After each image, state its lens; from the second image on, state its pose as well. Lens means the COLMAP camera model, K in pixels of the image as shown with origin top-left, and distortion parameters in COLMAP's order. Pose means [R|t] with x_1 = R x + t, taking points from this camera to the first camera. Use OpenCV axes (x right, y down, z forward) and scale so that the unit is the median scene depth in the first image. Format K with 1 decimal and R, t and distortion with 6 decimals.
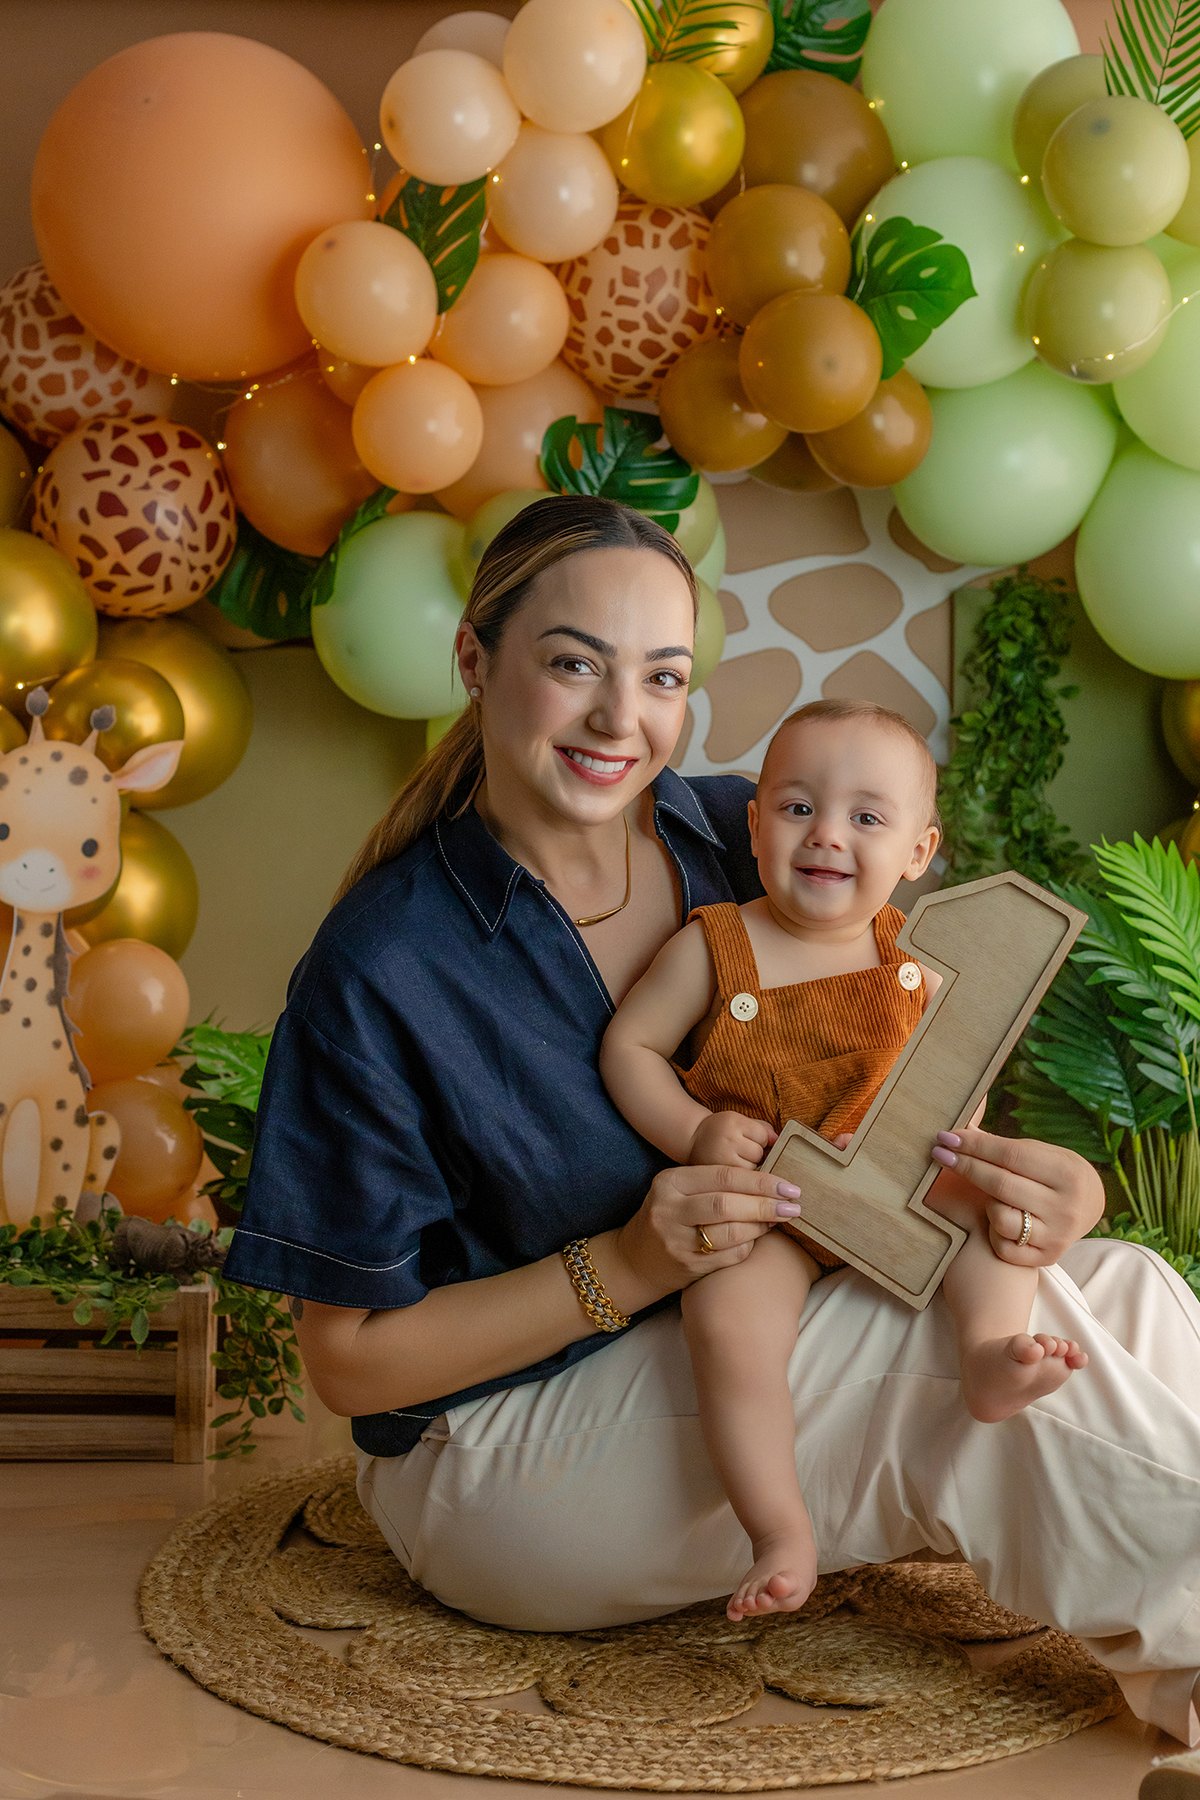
lens RADIAL K [[2702.2, 0, 589.5], [0, 2702.2, 849.9], [0, 0, 1]] dist [-0.007629, -0.091571]
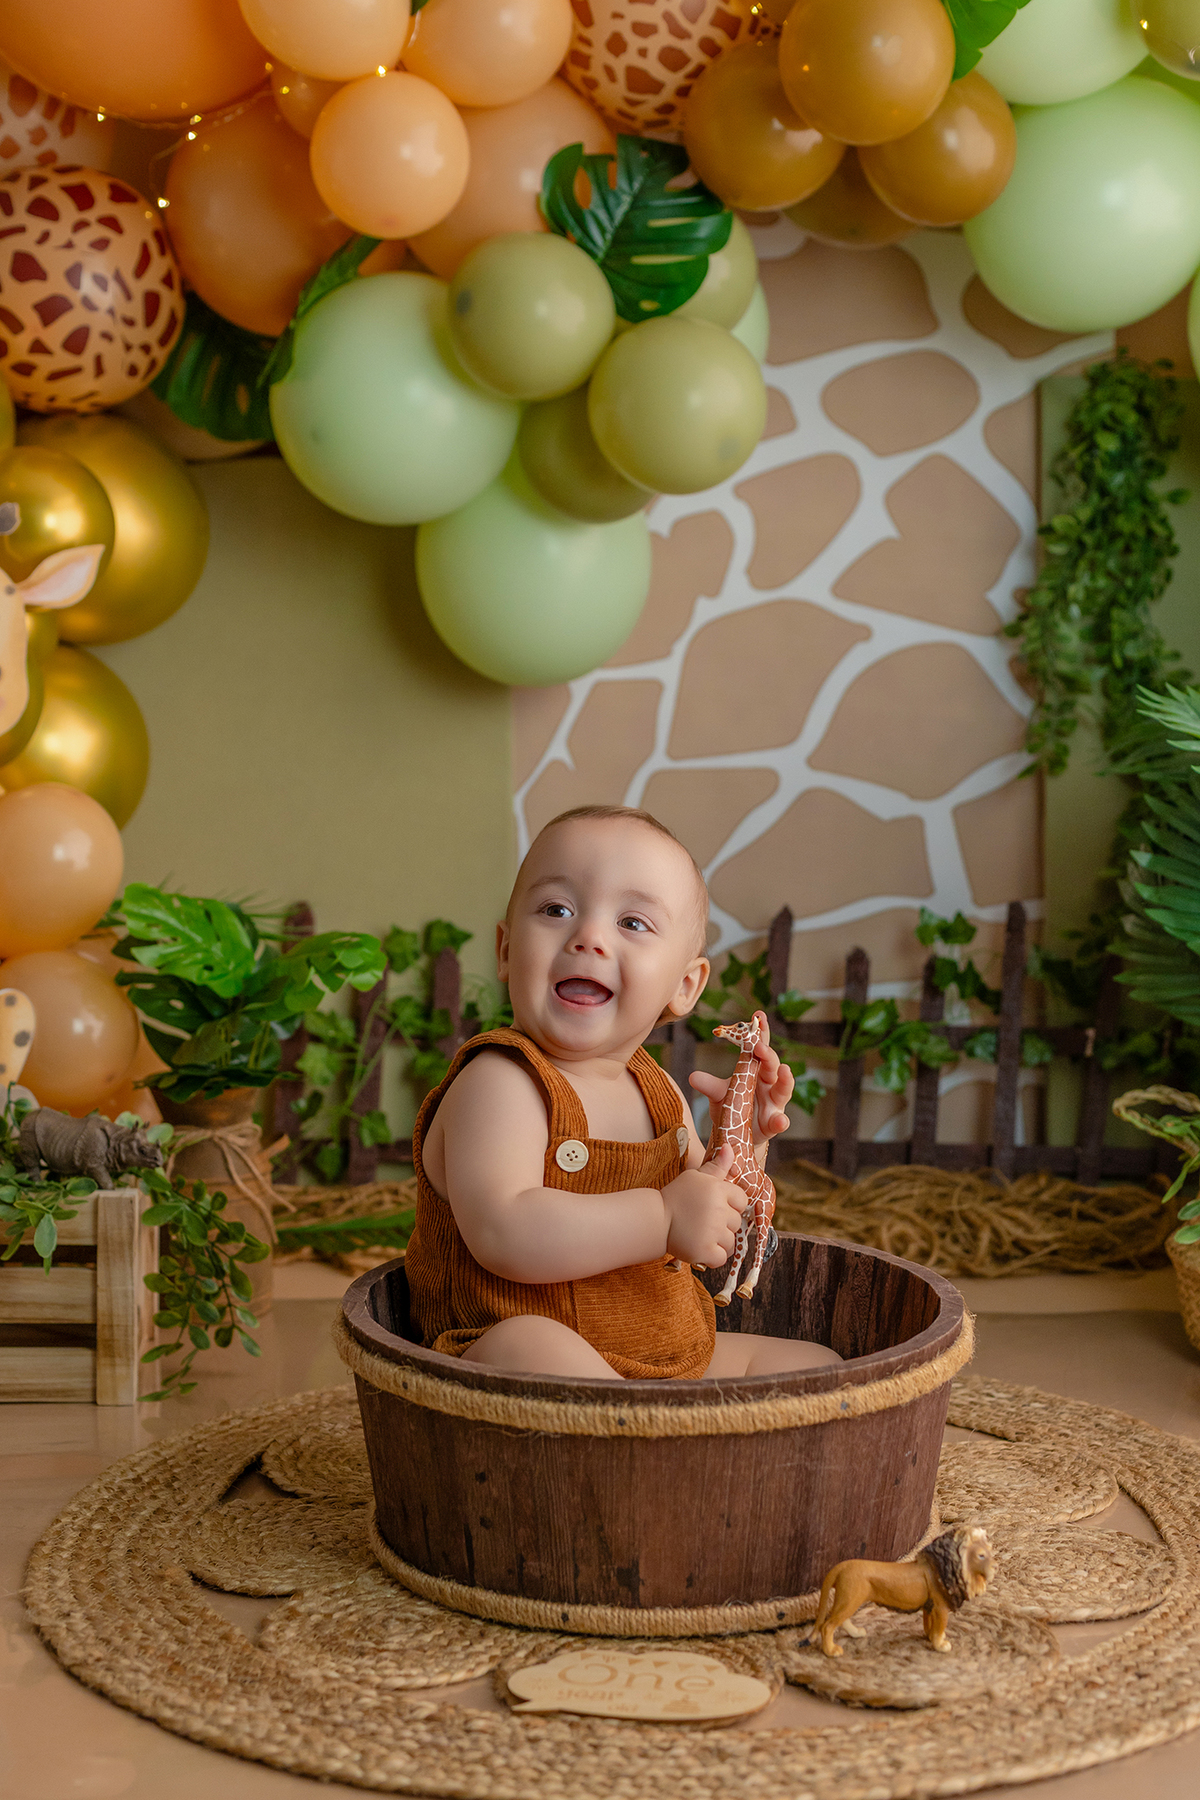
lens RADIAL K [[2725.5, 0, 628.0], [0, 2725.5, 951.1], [0, 0, 1]] dist [-0.026070, -0.033850]
pose [[0.999878, -0.011679, -0.010346, 0.014110], [0.012123, 0.998961, 0.043933, 0.047993], [0.009823, -0.044053, 0.998981, 0.156919]]
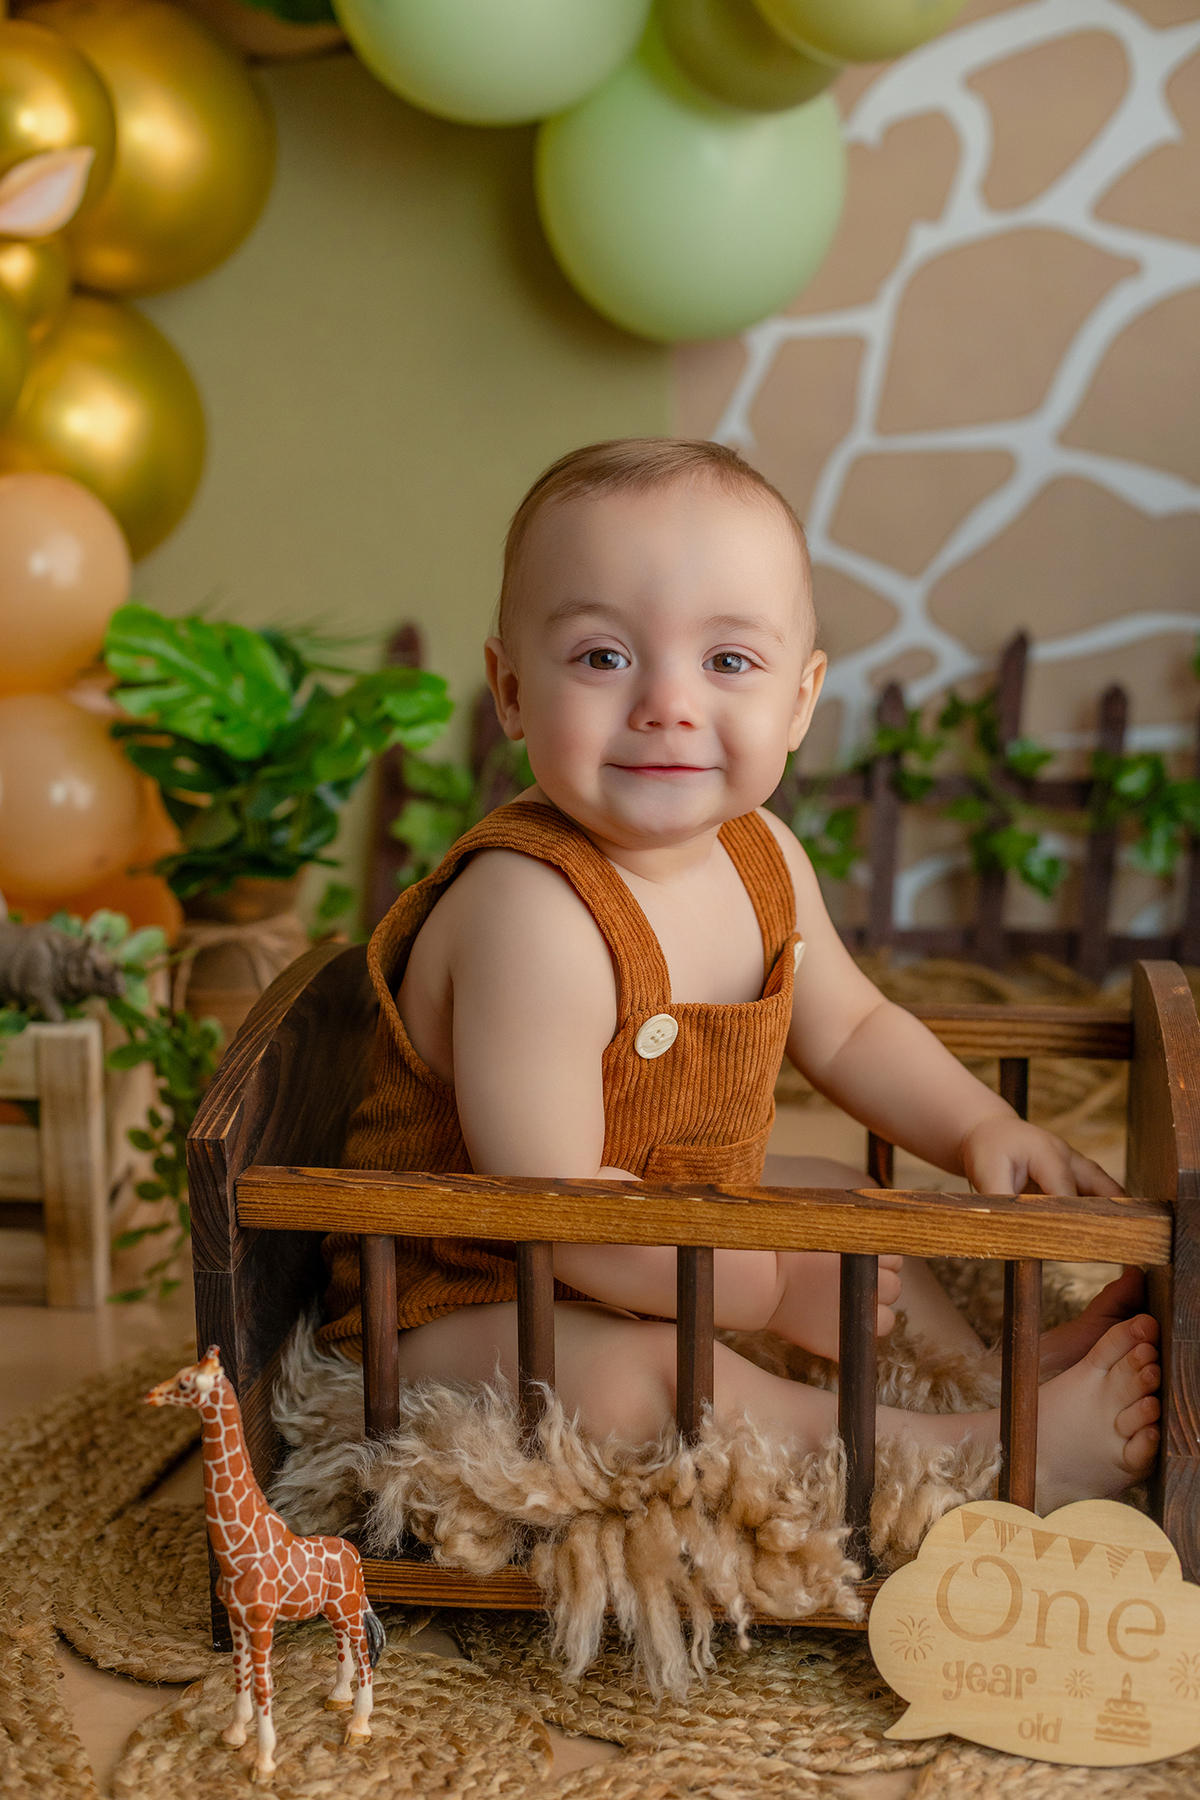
lens RADIAL K [[2623.5, 0, 603.8], [0, 2623.5, 901.0], [0, 0, 1]] dist [-0.024365, -0.083842]
pose [[0.990411, 0.003036, -0.138119, 0.045193], [0.016365, 0.990141, 0.139115, 0.047530], [0.137180, -0.140041, 0.980597, 0.386806]]
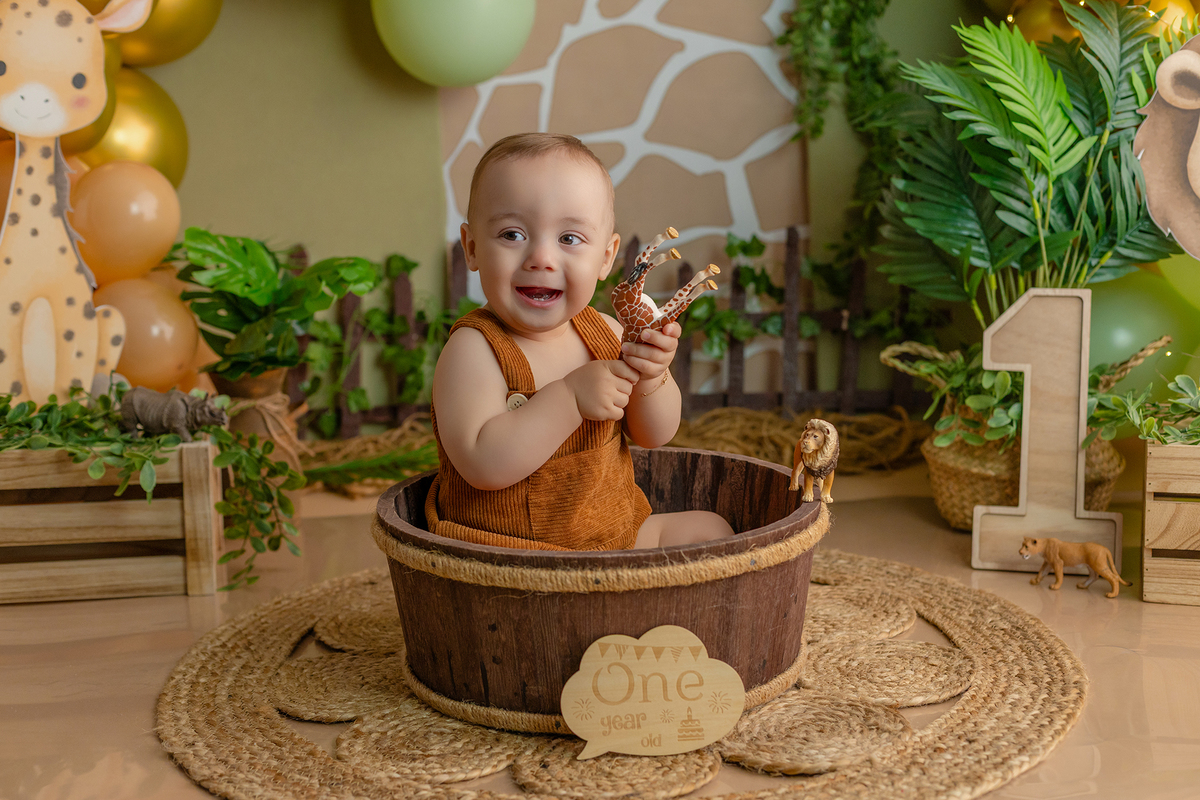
lens RADIAL K [[1722.2, 0, 600.0], [0, 1722.2, 395.4], [0, 0, 1]] dist [-0.018619, -0.081631]
pose [[0.996038, -0.054895, 0.069958, -0.023301], [0.047850, 0.993968, 0.098683, 0.068028], [-0.074953, -0.094945, 0.992657, 0.229989]]
